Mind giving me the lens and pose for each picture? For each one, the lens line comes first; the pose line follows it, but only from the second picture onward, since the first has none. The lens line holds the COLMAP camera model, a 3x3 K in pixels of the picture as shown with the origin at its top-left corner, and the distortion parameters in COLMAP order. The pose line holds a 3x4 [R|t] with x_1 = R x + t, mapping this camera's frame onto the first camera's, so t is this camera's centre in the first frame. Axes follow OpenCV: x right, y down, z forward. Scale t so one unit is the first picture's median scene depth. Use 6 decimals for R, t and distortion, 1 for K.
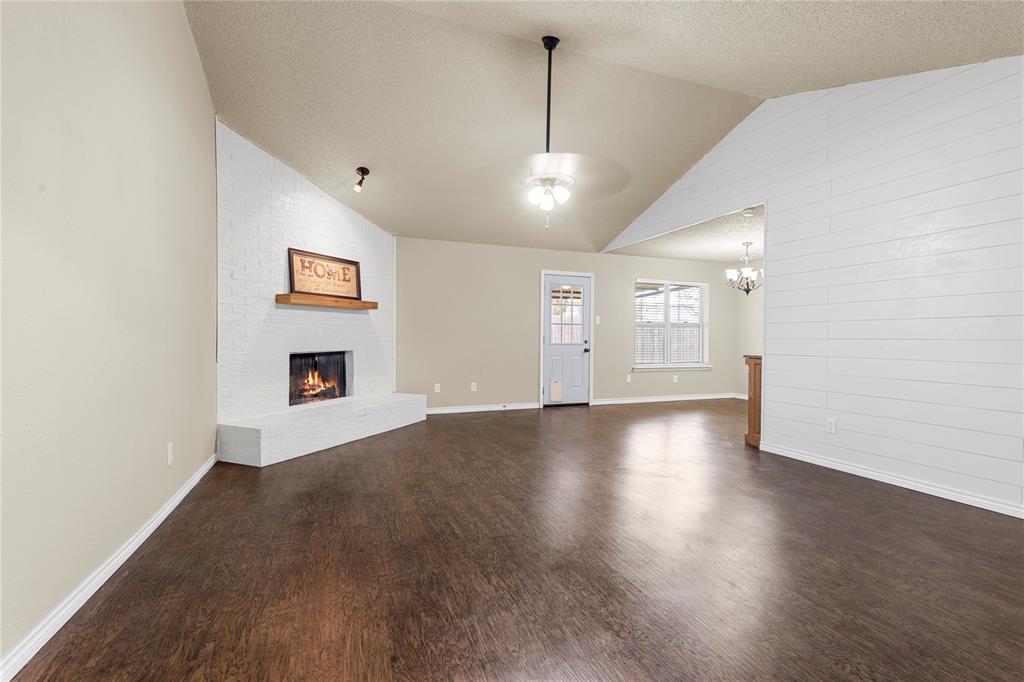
lens RADIAL K [[463.5, 0, 514.9], [0, 463.5, 335.8], [0, 0, 1]] dist [0.003544, 0.000748]
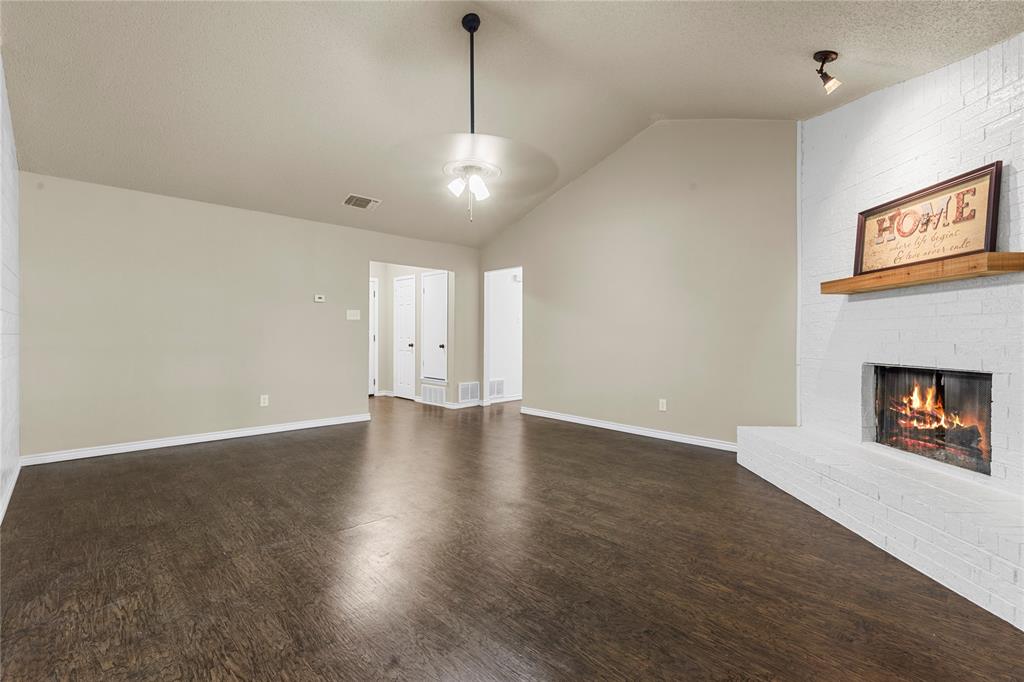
lens RADIAL K [[463.5, 0, 514.9], [0, 463.5, 335.8], [0, 0, 1]] dist [0.003544, 0.000748]
pose [[-0.920793, -0.005748, -0.390010, 0.241573], [-0.003701, 0.999975, -0.006000, 0.002153], [0.390035, -0.004081, -0.920791, 1.305608]]
